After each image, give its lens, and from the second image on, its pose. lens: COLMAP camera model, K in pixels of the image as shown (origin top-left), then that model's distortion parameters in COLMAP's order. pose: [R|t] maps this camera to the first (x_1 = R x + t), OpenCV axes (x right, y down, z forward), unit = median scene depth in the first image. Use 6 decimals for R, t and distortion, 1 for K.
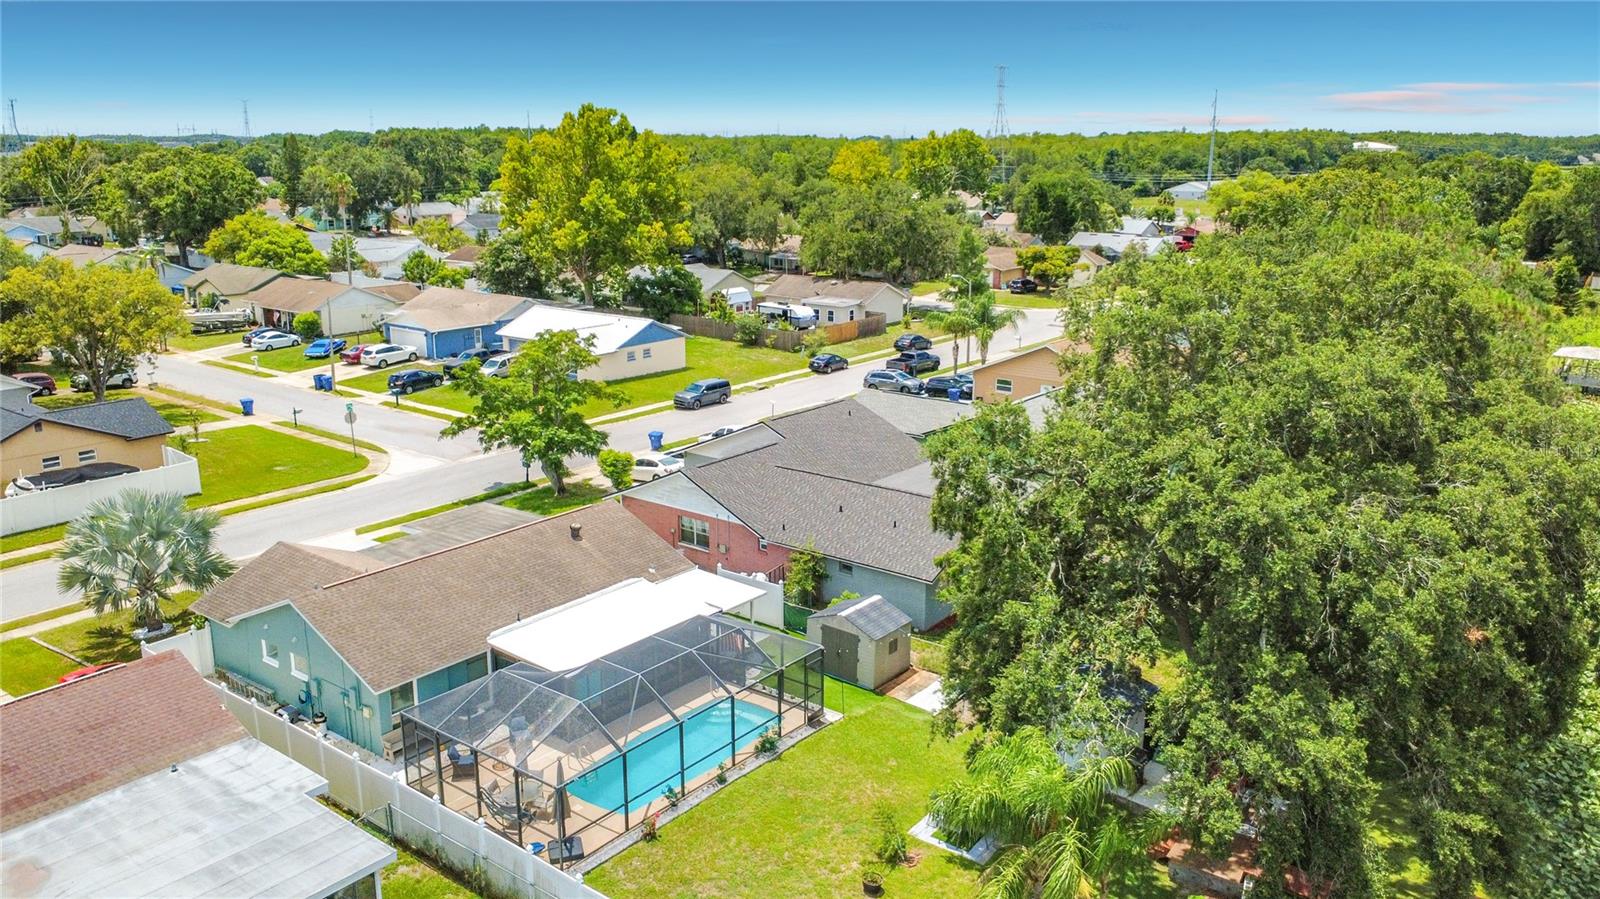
lens RADIAL K [[1213.8, 0, 800.0], [0, 1213.8, 449.5], [0, 0, 1]] dist [-0.000432, -0.006674]
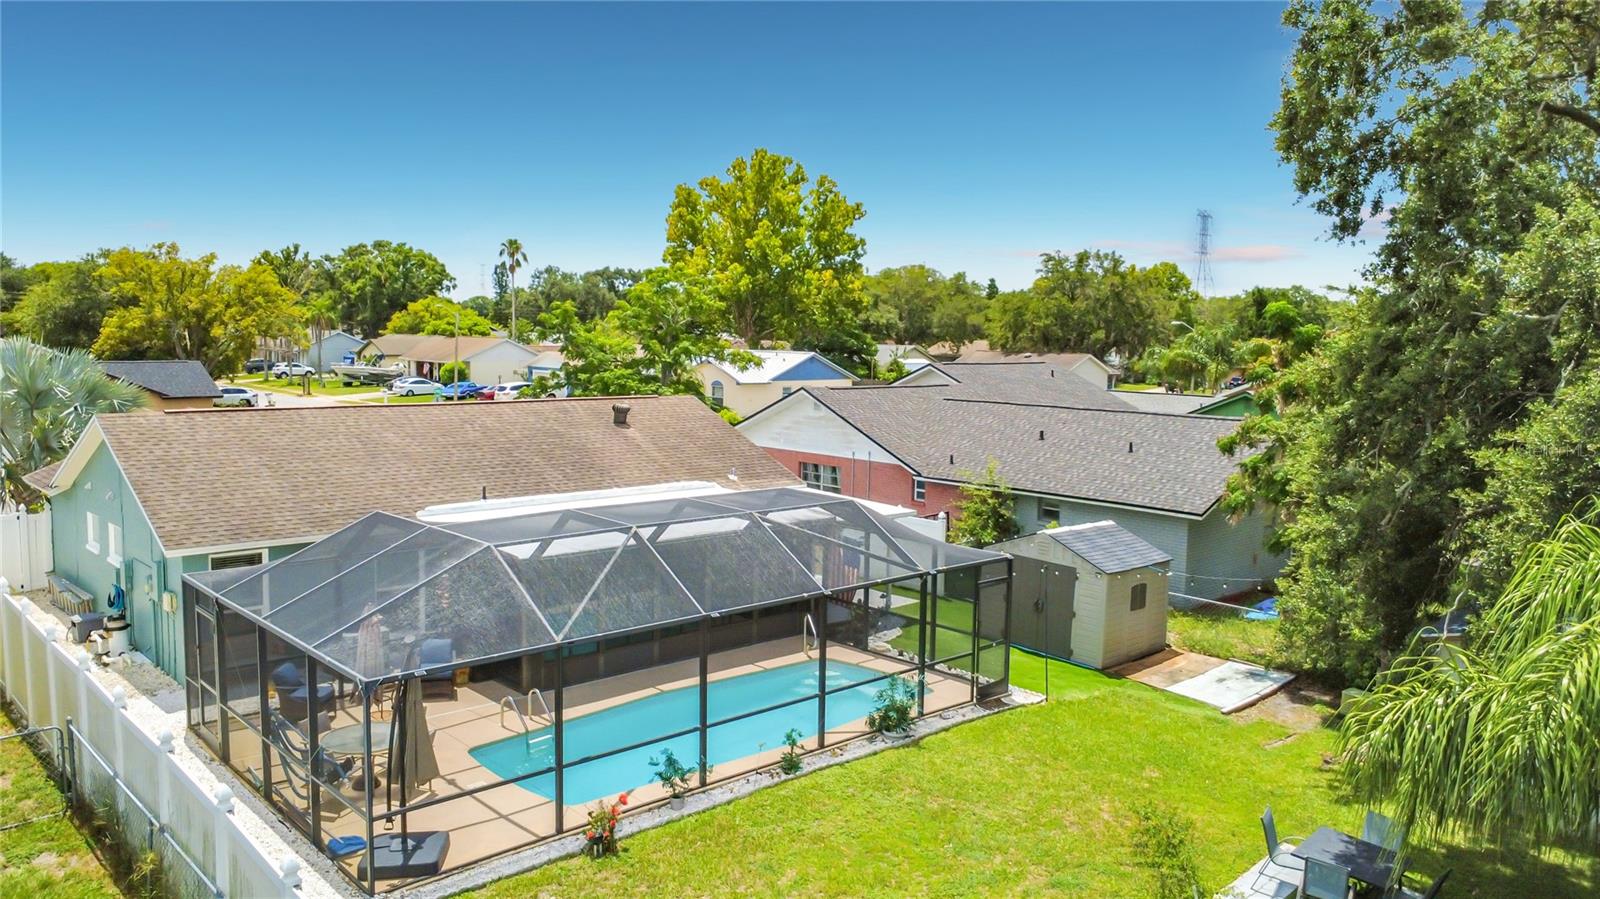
lens RADIAL K [[1168.2, 0, 800.0], [0, 1168.2, 449.5], [0, 0, 1]] dist [-0.004599, -0.002409]
pose [[0.986685, 0.032804, -0.159303, 0.006710], [-0.056072, 0.988010, -0.143845, 0.170103], [0.152674, 0.150862, 0.976694, 0.420728]]
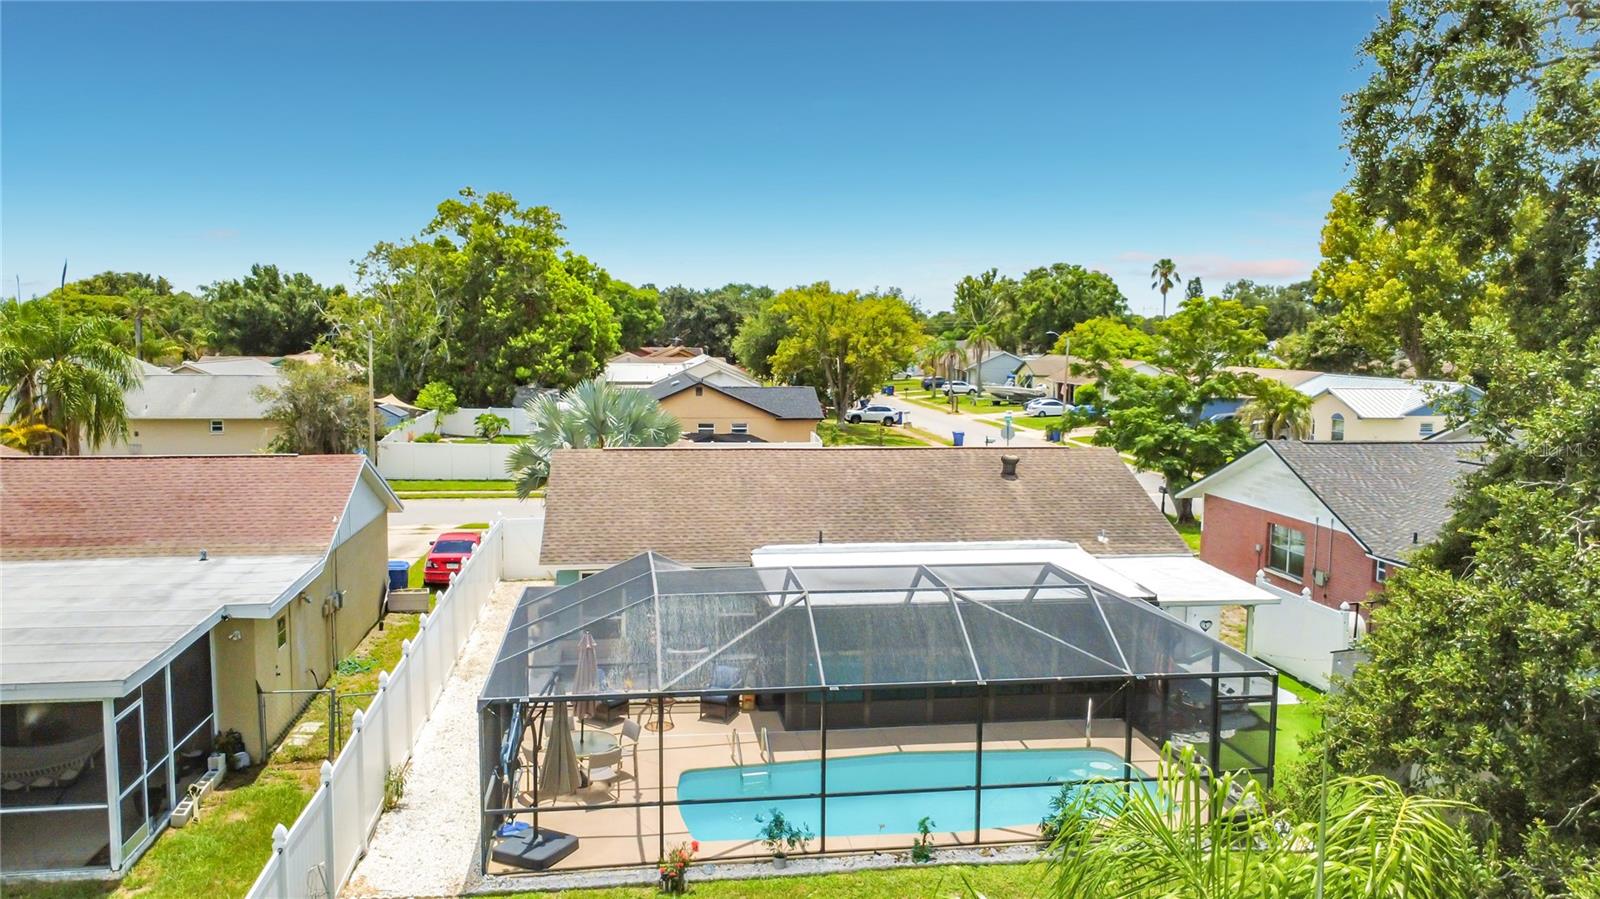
lens RADIAL K [[1168.2, 0, 800.0], [0, 1168.2, 449.5], [0, 0, 1]] dist [-0.004599, -0.002409]
pose [[0.721759, 0.075440, -0.688021, 0.159257], [-0.179792, 0.980355, -0.081115, 0.129658], [0.668385, 0.182246, 0.721143, 0.486711]]
